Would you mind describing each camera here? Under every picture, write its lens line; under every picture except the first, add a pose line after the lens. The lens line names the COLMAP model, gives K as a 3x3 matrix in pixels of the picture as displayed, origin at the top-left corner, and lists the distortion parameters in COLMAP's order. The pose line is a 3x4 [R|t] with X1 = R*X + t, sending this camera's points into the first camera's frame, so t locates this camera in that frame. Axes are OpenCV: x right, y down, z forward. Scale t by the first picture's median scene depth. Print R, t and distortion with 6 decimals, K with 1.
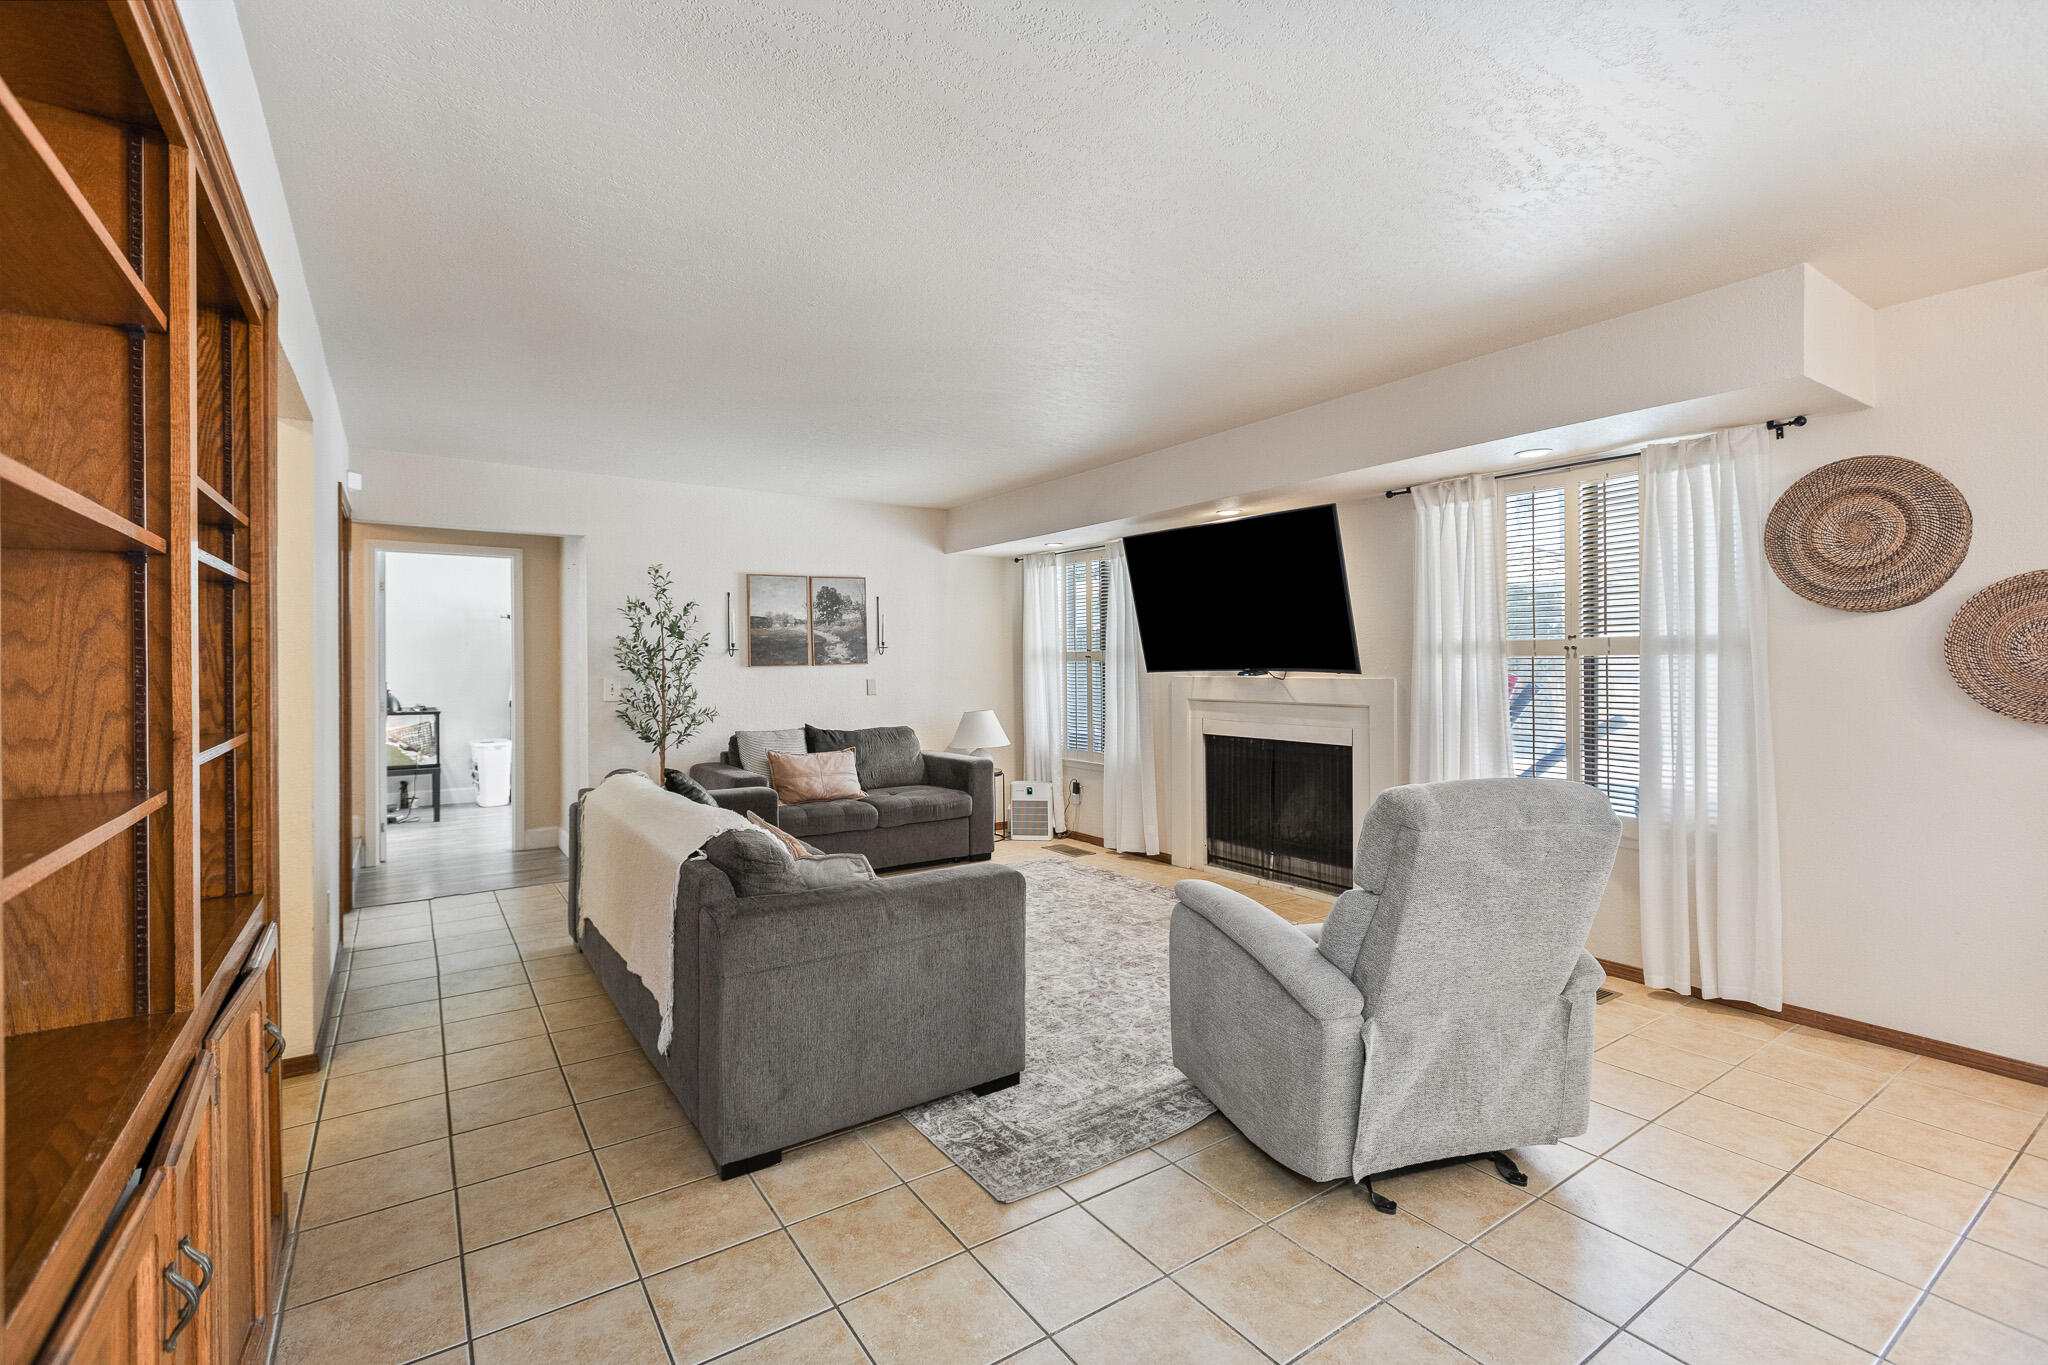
lens RADIAL K [[910.5, 0, 1027.1], [0, 910.5, 664.1], [0, 0, 1]] dist [0.000130, 0.000012]
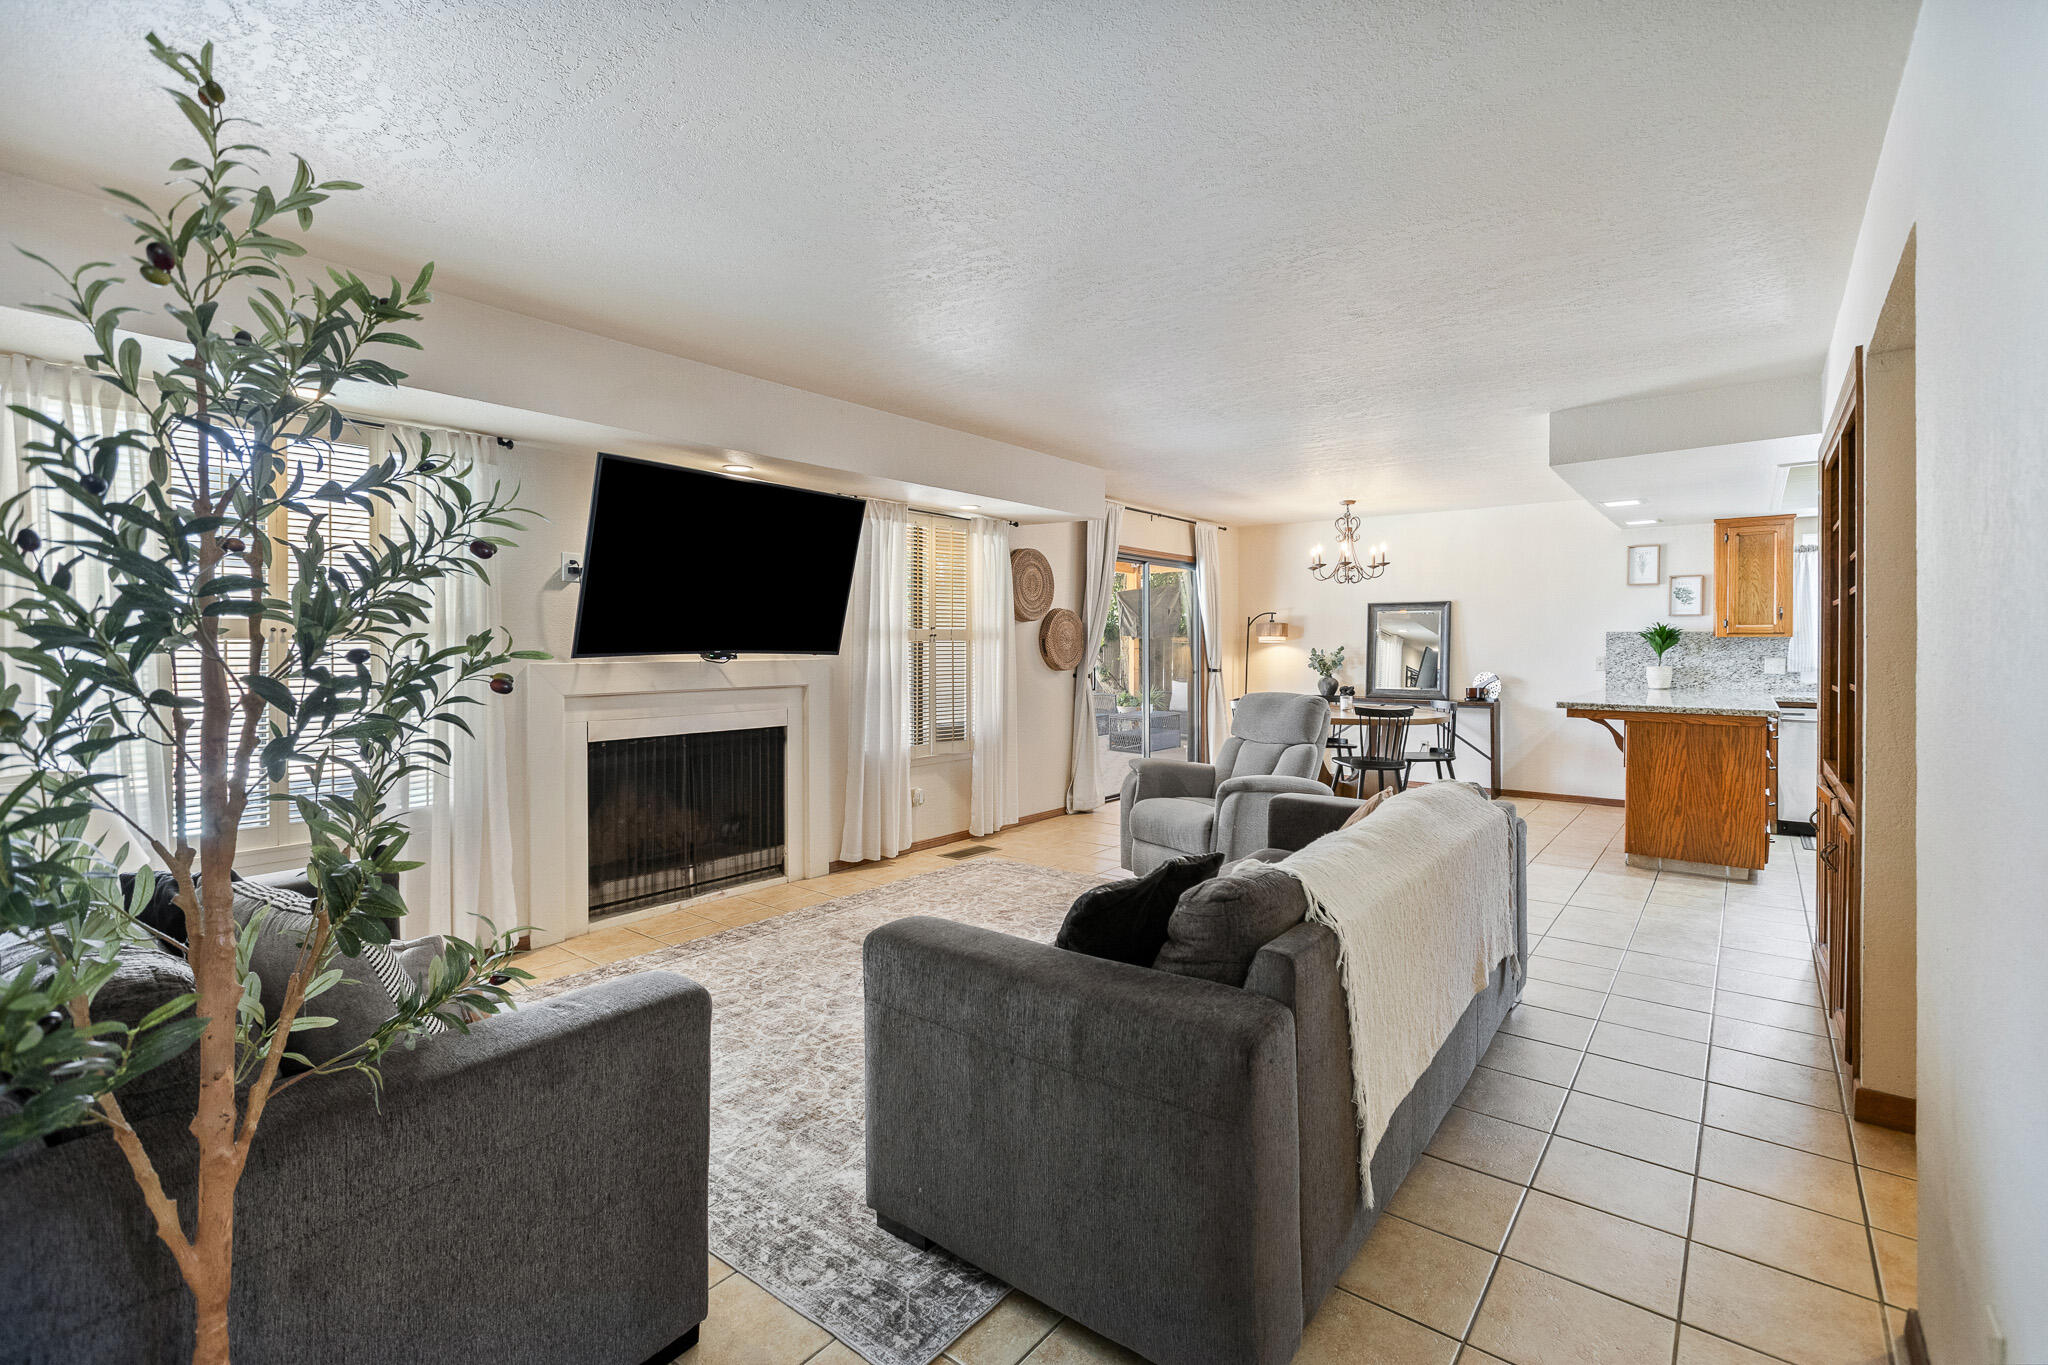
lens RADIAL K [[910.7, 0, 1025.5], [0, 910.7, 648.0], [0, 0, 1]] dist [0.001630, 0.000306]
pose [[-0.295286, 0.000353, 0.955409, -0.565806], [0.000793, 1.000000, -0.000124, 0.002062], [-0.955409, 0.000721, -0.295286, 0.835111]]
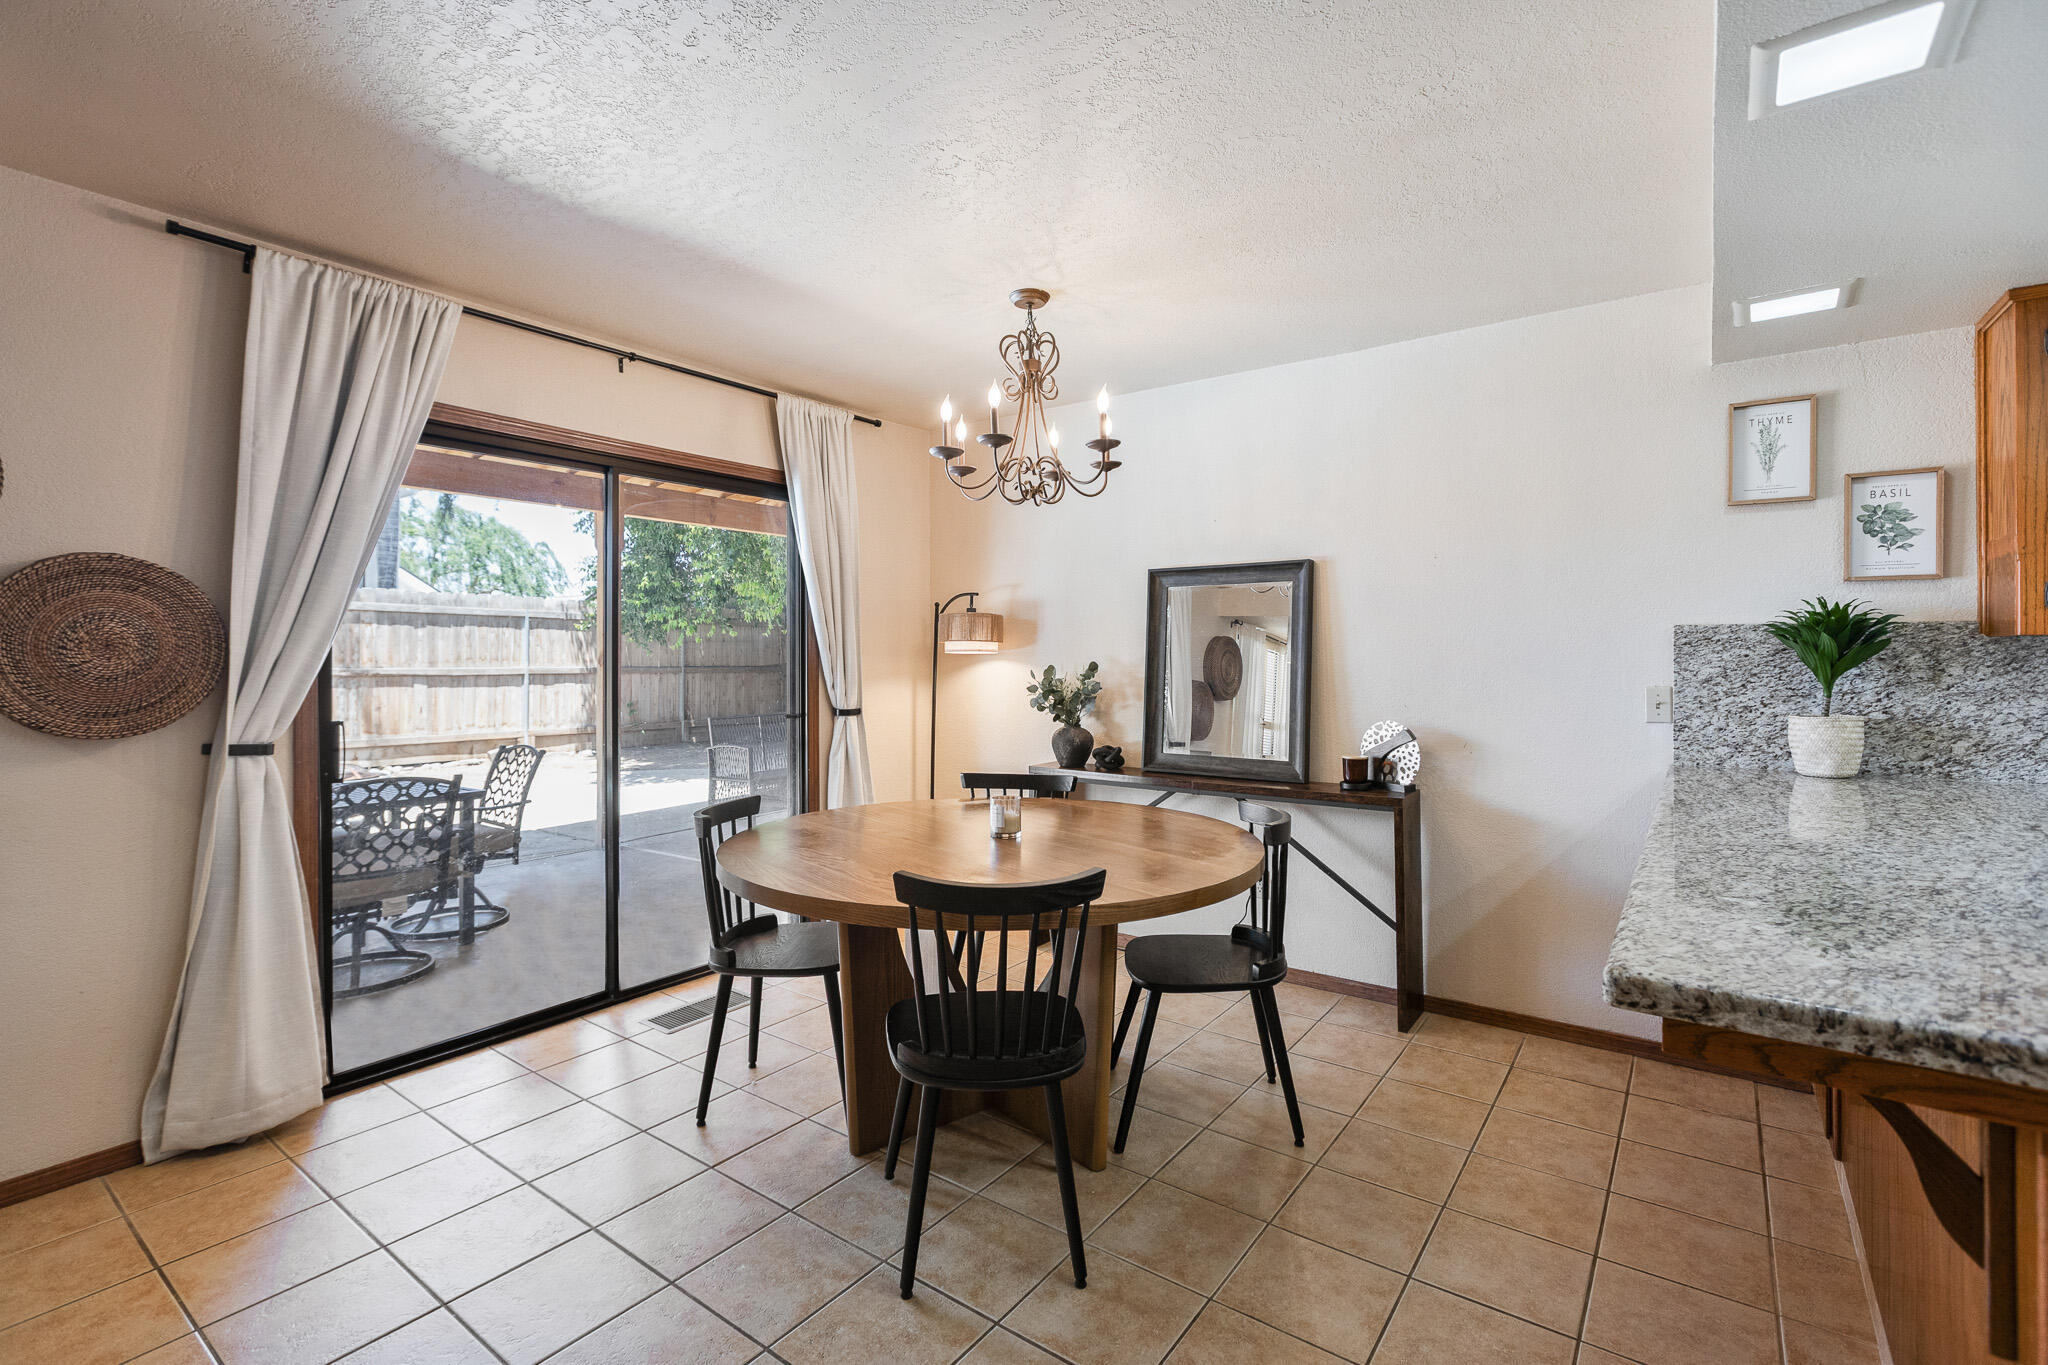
lens RADIAL K [[921.0, 0, 1025.9], [0, 921.0, 650.3], [0, 0, 1]] dist [-0.001318, -0.000611]
pose [[-0.330941, 0.011903, 0.943576, 0.023830], [0.002986, 0.999929, -0.011566, -0.001175], [-0.943647, -0.001010, -0.330953, 0.217735]]
